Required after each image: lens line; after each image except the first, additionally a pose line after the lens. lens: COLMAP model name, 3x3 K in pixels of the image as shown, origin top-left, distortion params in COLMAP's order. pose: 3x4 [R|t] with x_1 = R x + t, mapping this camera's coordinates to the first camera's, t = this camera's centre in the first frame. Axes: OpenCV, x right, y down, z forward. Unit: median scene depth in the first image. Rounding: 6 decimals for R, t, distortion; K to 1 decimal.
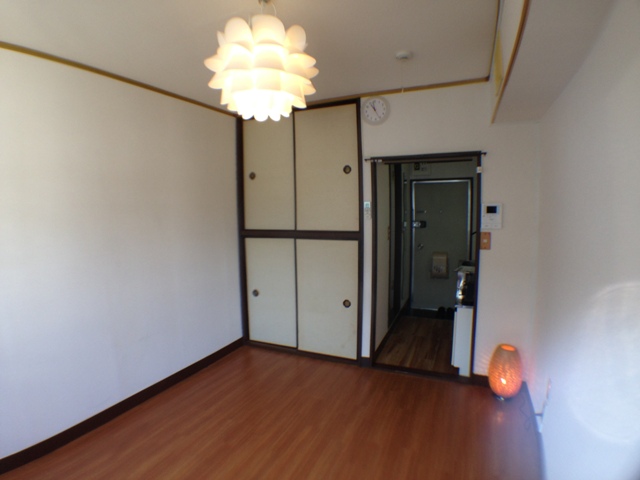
lens RADIAL K [[345.7, 0, 320.0], [0, 345.7, 240.0], [0, 0, 1]] dist [-0.109200, 0.000625]
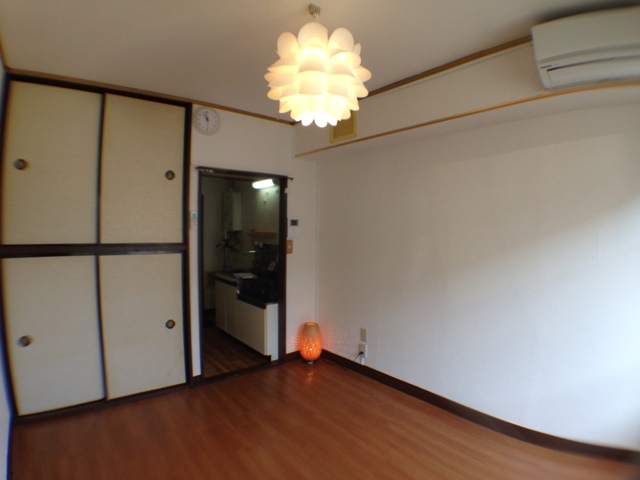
lens RADIAL K [[345.7, 0, 320.0], [0, 345.7, 240.0], [0, 0, 1]] dist [-0.109200, 0.000625]
pose [[0.458157, -0.012735, 0.888780, -0.529387], [0.060258, 0.998042, -0.016762, 0.005108], [-0.886826, 0.061236, 0.458027, 0.251038]]
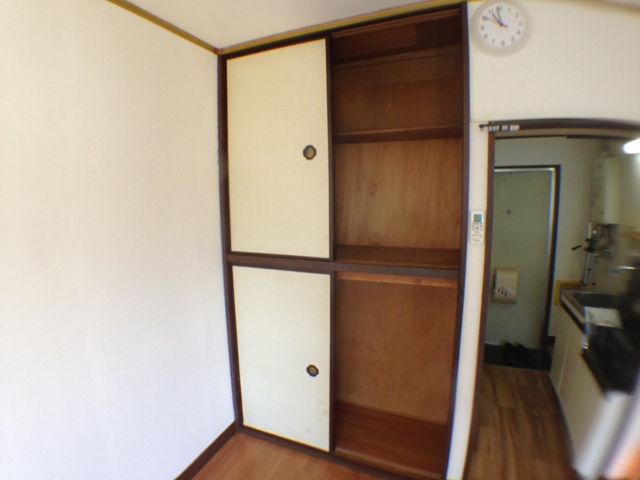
lens RADIAL K [[345.7, 0, 320.0], [0, 345.7, 240.0], [0, 0, 1]] dist [-0.109200, 0.000625]
pose [[0.999109, -0.008012, 0.041446, -0.112249], [0.006383, 0.999208, 0.039275, -0.084787], [-0.041728, -0.038975, 0.998369, 0.500457]]
